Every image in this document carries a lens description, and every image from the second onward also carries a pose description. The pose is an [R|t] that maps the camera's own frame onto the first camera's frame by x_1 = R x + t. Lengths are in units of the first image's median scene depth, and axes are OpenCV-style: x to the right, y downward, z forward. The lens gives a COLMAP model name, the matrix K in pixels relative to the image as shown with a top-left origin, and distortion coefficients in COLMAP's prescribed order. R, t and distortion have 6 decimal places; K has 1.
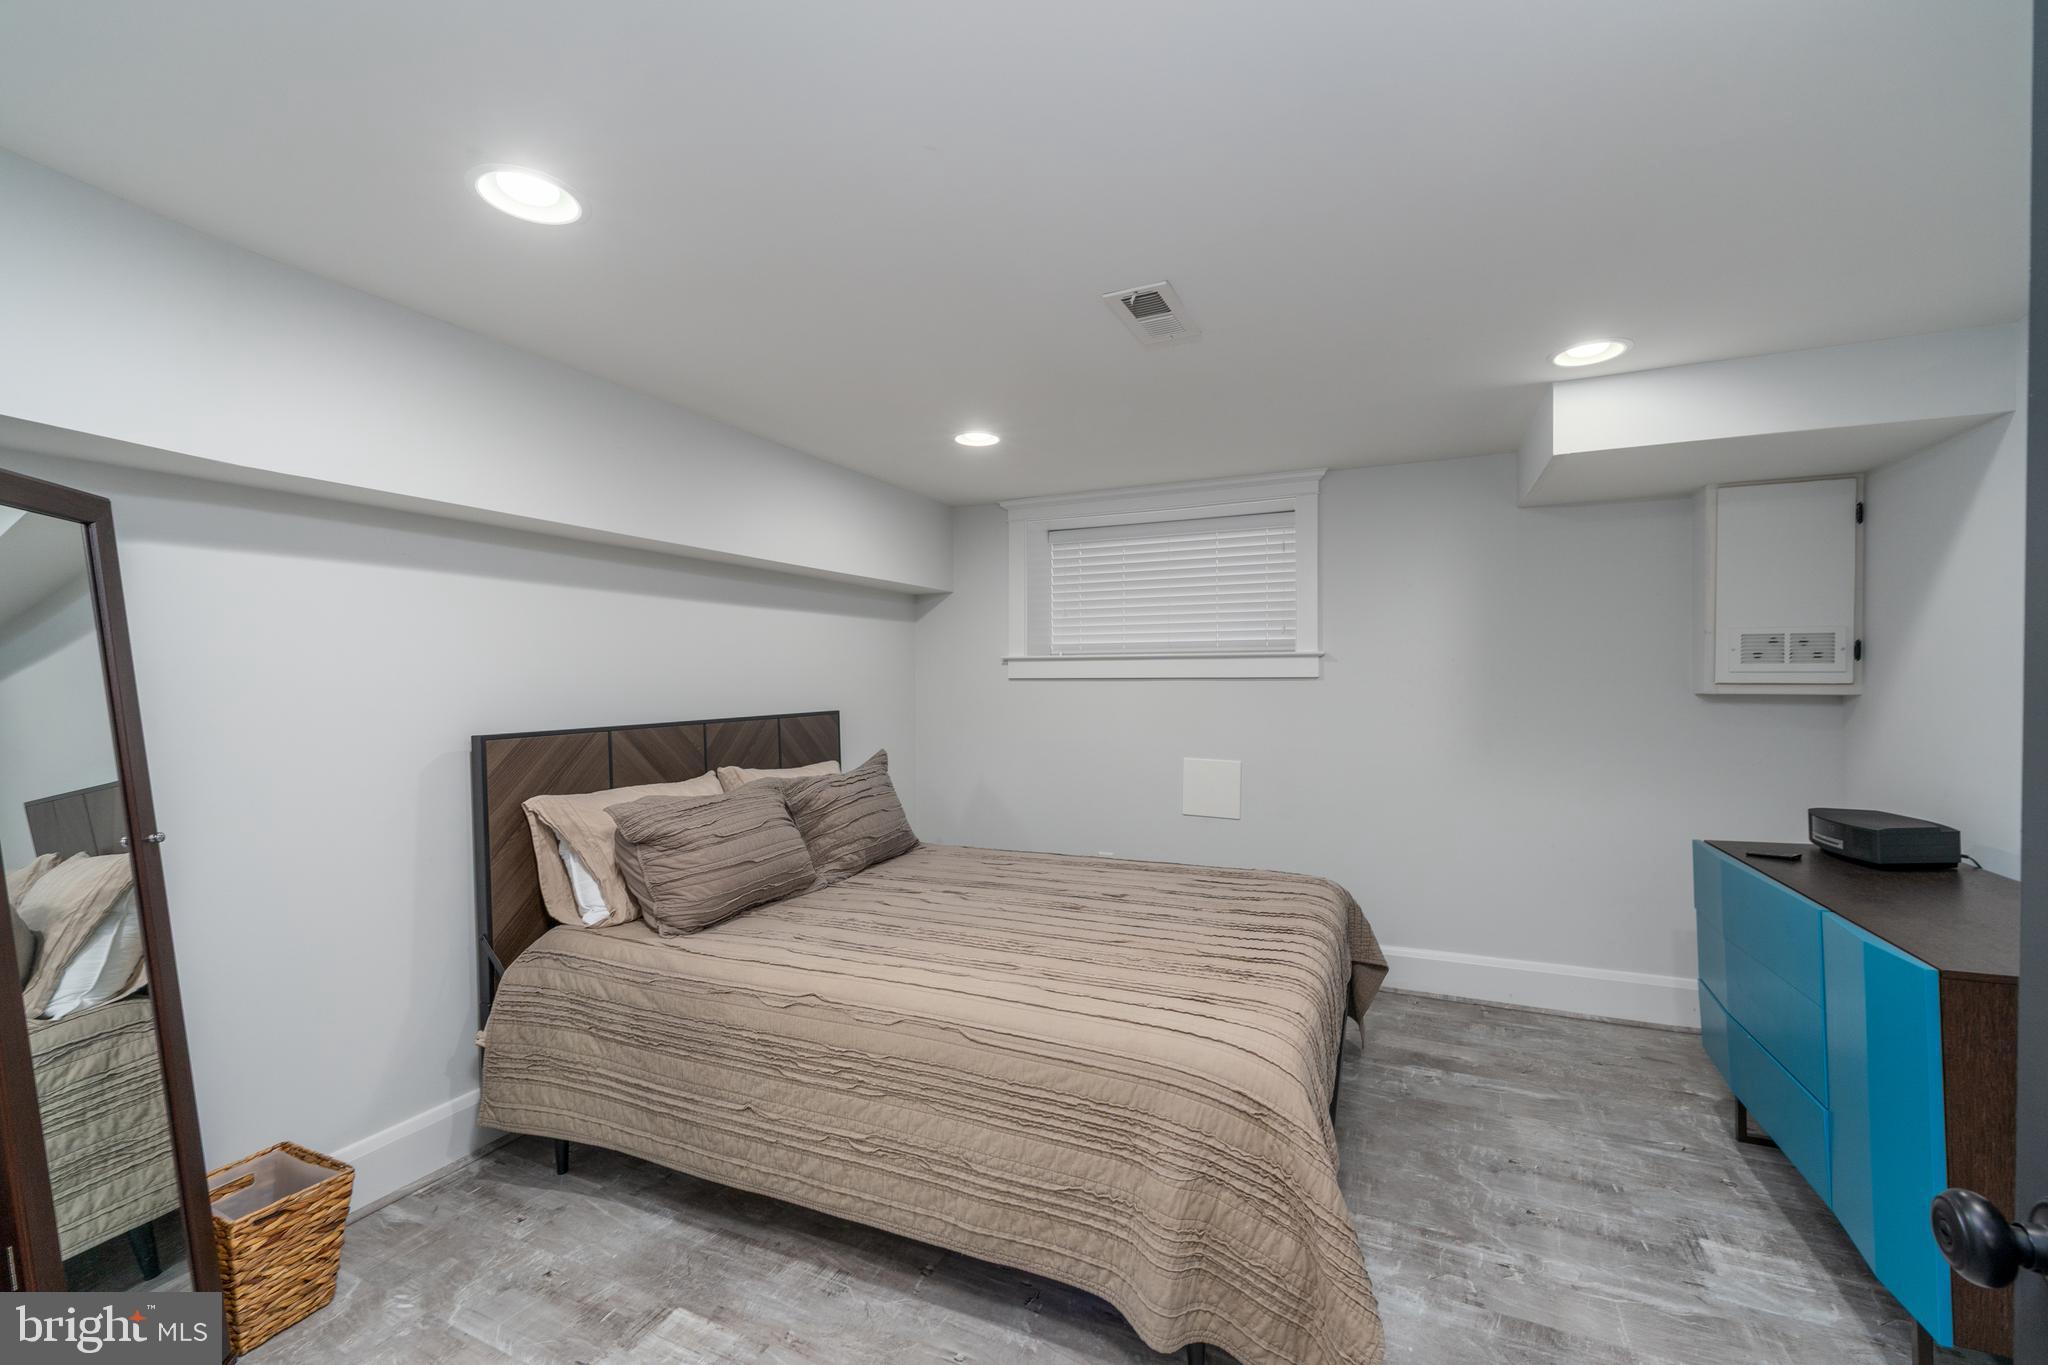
lens RADIAL K [[839.1, 0, 1029.9], [0, 839.1, 681.5], [0, 0, 1]] dist [0.000076, -0.001994]
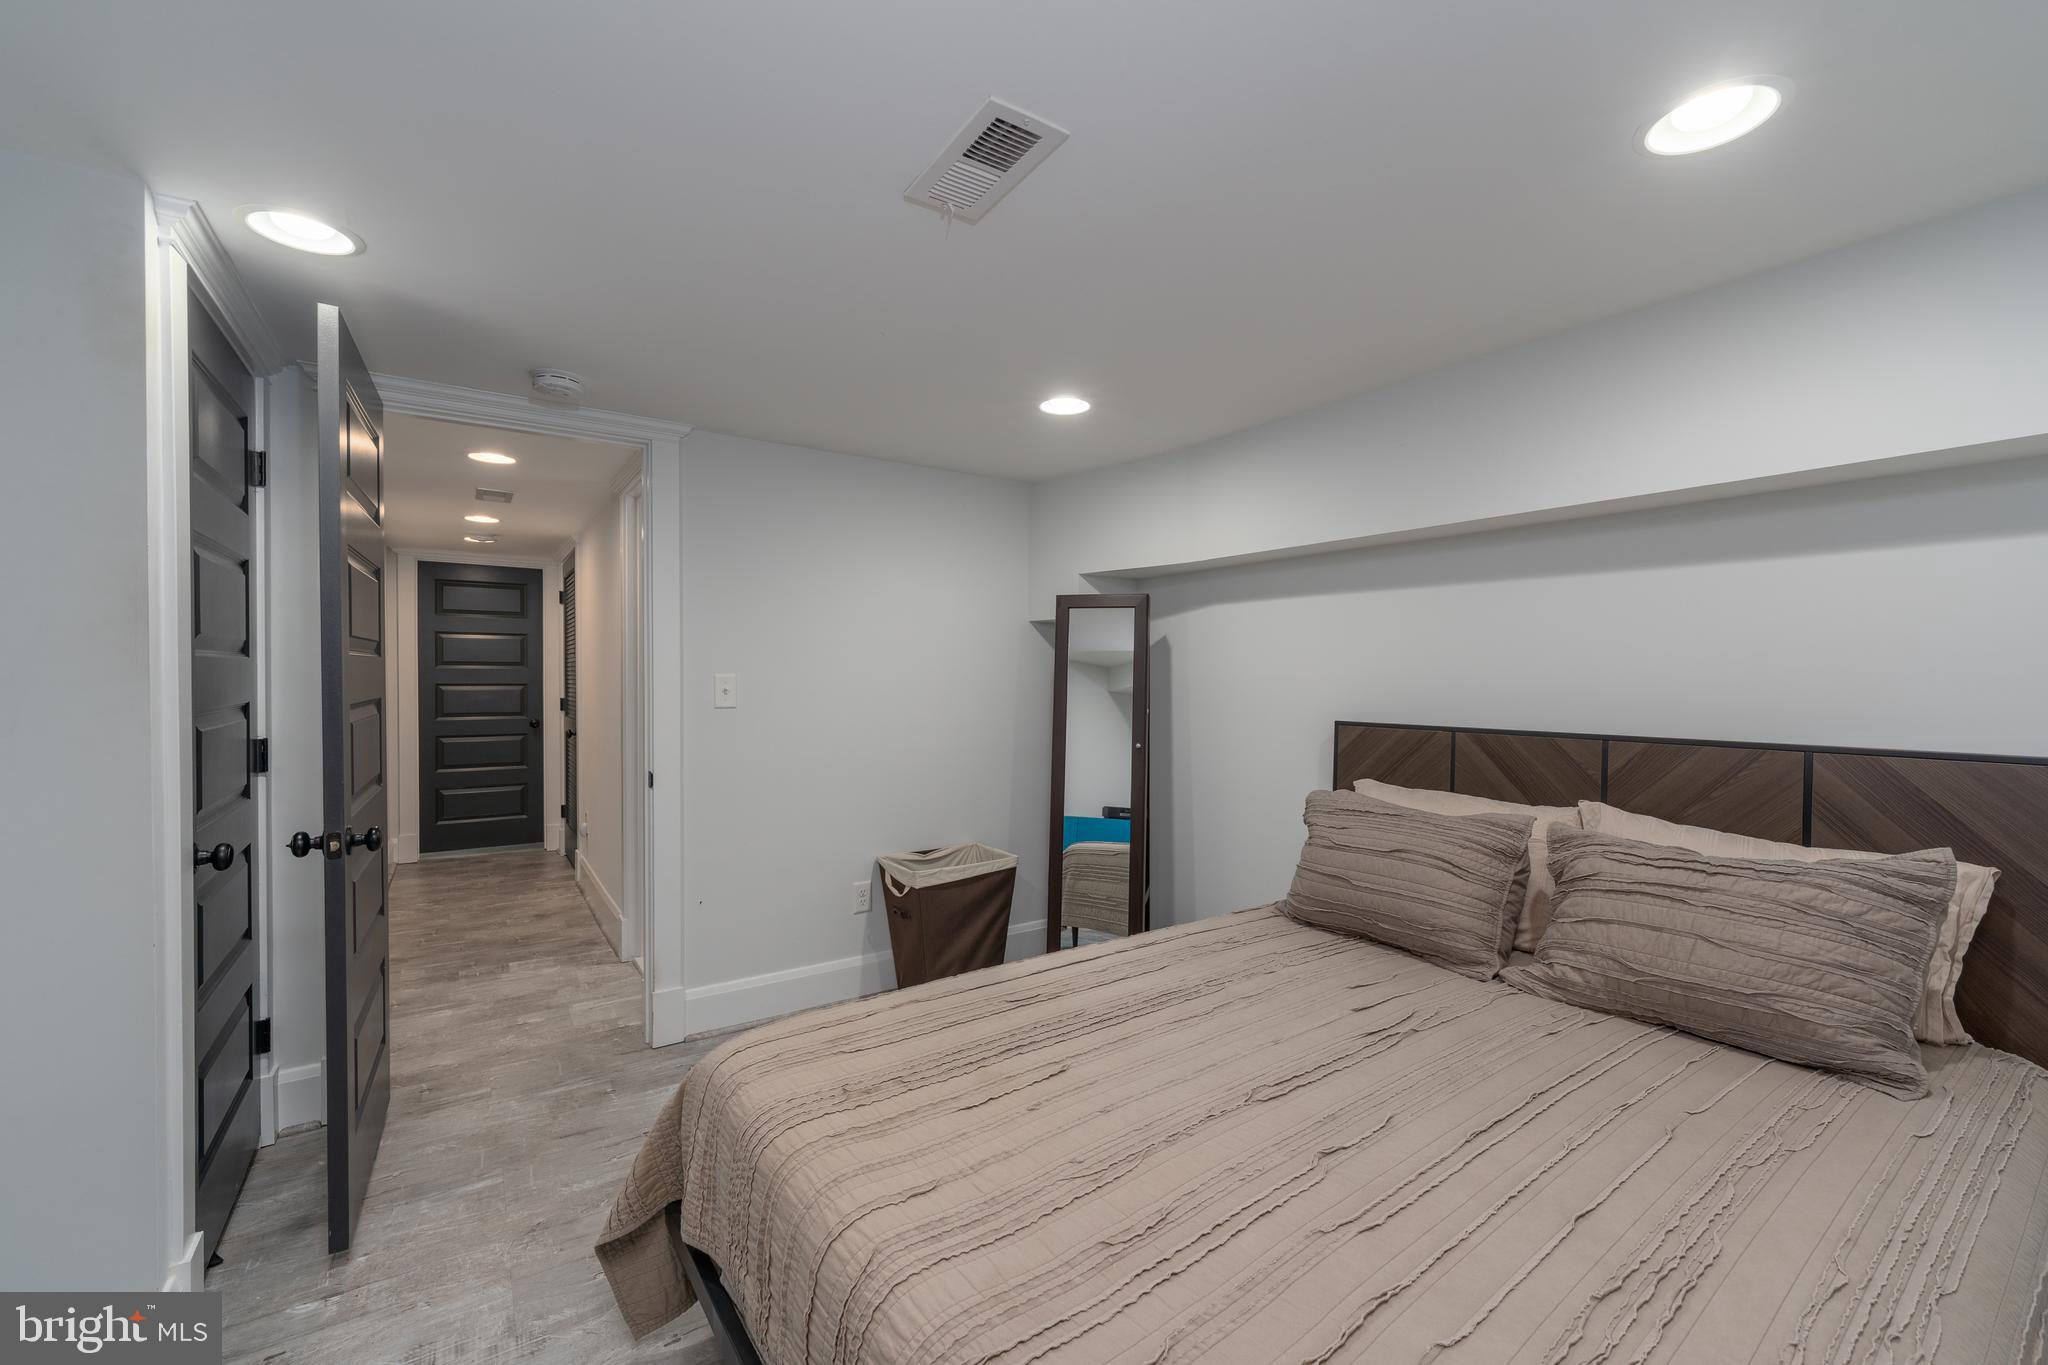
lens RADIAL K [[839.1, 0, 1030.0], [0, 839.1, 681.8], [0, 0, 1]] dist [0.000076, -0.001994]
pose [[-0.518146, 0.014146, -0.855175, 0.518493], [-0.006129, 0.999776, 0.020251, -0.012970], [0.855271, 0.015734, -0.517943, 0.989858]]
